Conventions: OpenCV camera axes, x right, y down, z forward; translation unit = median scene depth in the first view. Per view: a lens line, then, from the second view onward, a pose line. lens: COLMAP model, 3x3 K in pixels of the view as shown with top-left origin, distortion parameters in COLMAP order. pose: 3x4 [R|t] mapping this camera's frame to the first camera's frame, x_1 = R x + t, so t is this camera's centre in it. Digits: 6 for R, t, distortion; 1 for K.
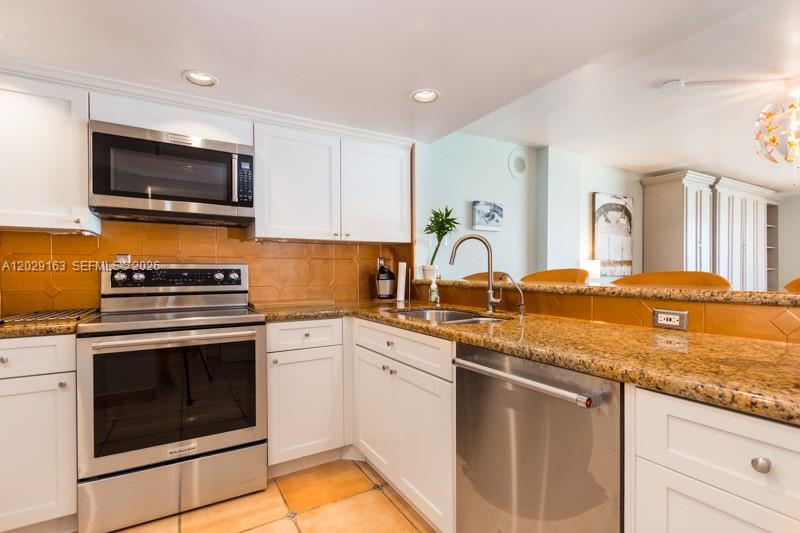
lens RADIAL K [[377.5, 0, 401.4], [0, 377.5, 275.0], [0, 0, 1]] dist [0.001645, 0.000192]
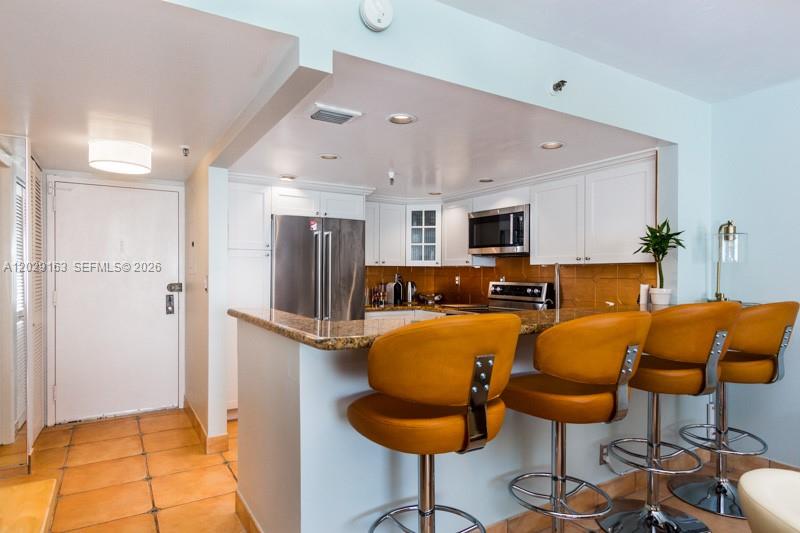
lens RADIAL K [[474.8, 0, 400.0], [0, 474.8, 266.5], [0, 0, 1]] dist [-0.000346, -0.000060]
pose [[0.009849, -0.008442, -0.999916, 1.548465], [-0.013027, 0.999878, -0.008570, -0.077505], [0.999867, 0.013111, 0.009738, 0.518314]]
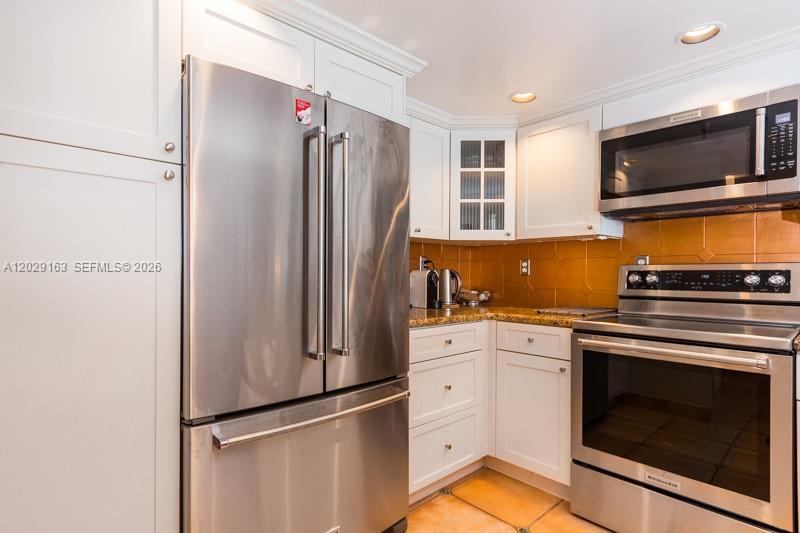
lens RADIAL K [[412.3, 0, 400.9], [0, 412.3, 274.7], [0, 0, 1]] dist [0.002097, -0.000562]
pose [[0.209867, 0.004744, -0.977718, 0.178127], [-0.011502, 0.999931, 0.002383, -0.000856], [0.977662, 0.010746, 0.209907, 0.177601]]
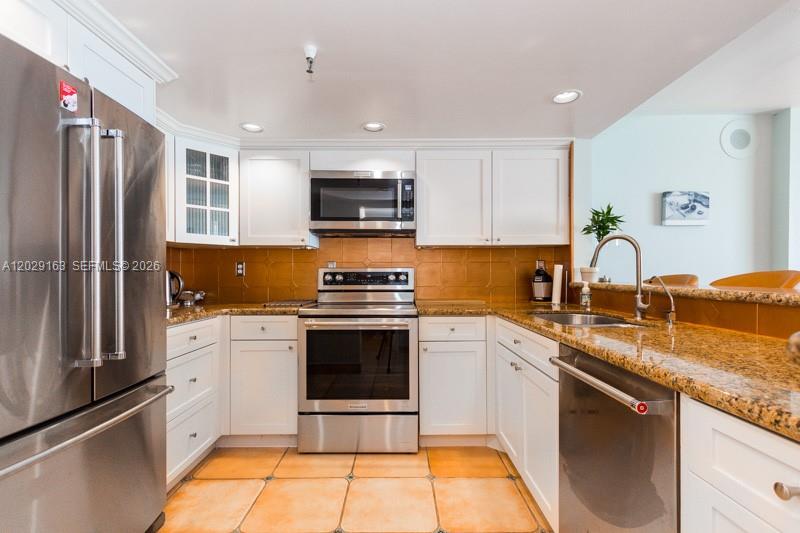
lens RADIAL K [[377.5, 0, 401.4], [0, 377.5, 275.0], [0, 0, 1]] dist [0.001645, 0.000192]
pose [[0.863634, 0.002196, -0.504114, 0.193916], [-0.005433, 0.999973, -0.004951, 0.000409], [0.504089, 0.007015, 0.863623, -0.072559]]
